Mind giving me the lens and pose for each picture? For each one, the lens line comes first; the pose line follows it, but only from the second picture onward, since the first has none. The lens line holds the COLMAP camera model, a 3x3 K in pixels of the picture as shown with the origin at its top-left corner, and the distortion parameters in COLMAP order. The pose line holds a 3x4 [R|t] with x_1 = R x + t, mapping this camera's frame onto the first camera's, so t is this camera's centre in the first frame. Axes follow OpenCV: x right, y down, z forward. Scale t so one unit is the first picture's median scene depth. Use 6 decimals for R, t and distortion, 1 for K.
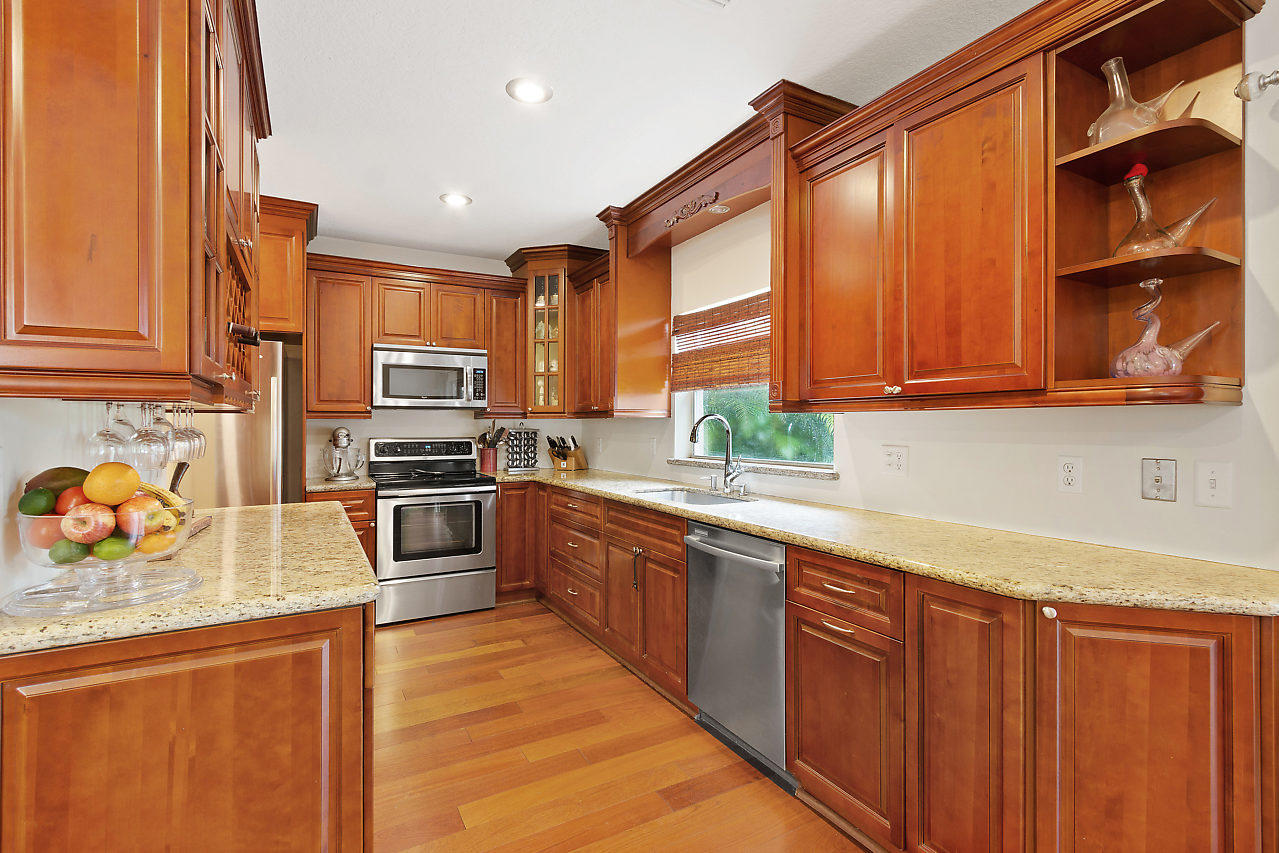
lens RADIAL K [[588.4, 0, 637.5], [0, 588.4, 424.1], [0, 0, 1]] dist [0.001922, 0.000201]
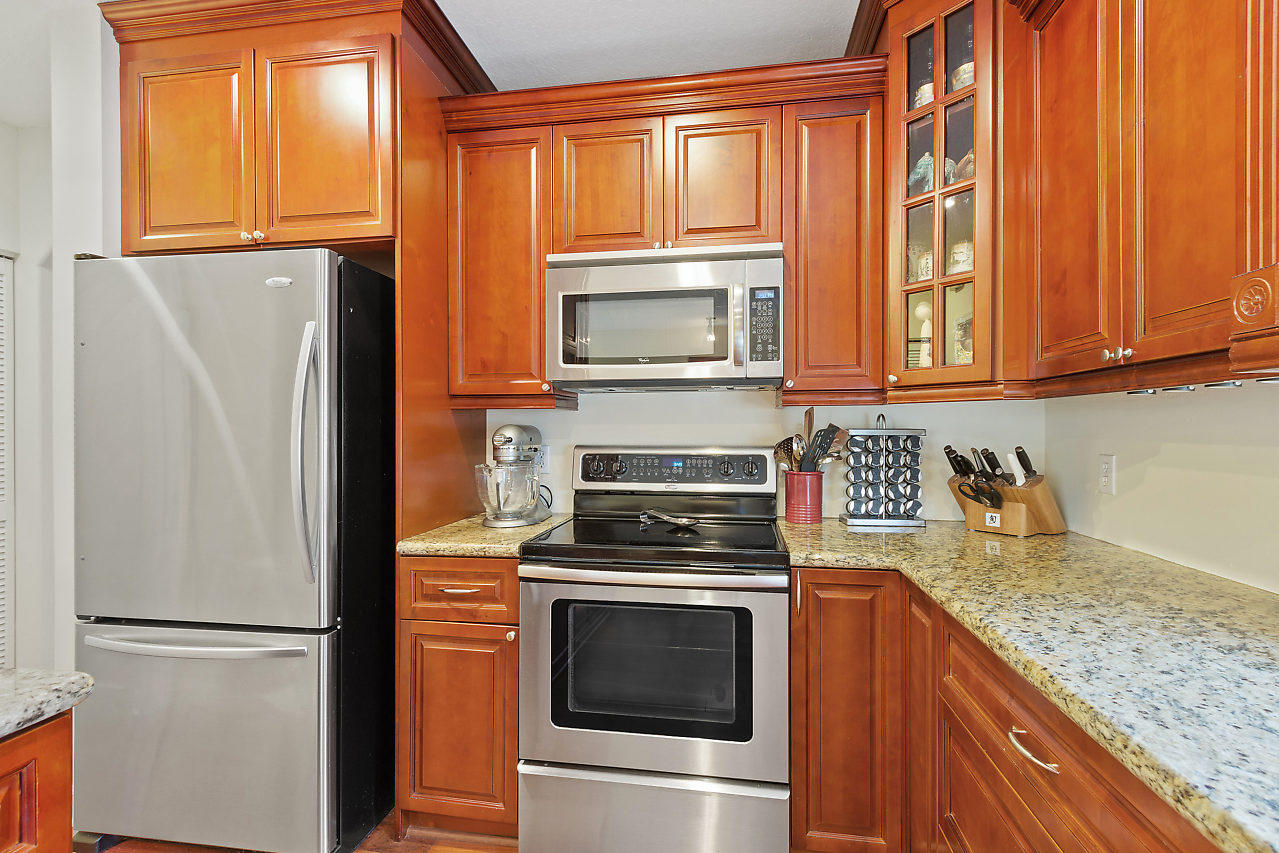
lens RADIAL K [[588.4, 0, 639.4], [0, 588.4, 426.1], [0, 0, 1]] dist [0.001922, 0.000201]
pose [[0.784920, -0.003037, -0.619589, -0.071194], [0.002033, 0.999995, -0.002326, 0.007283], [0.619593, 0.000566, 0.784923, 0.579517]]
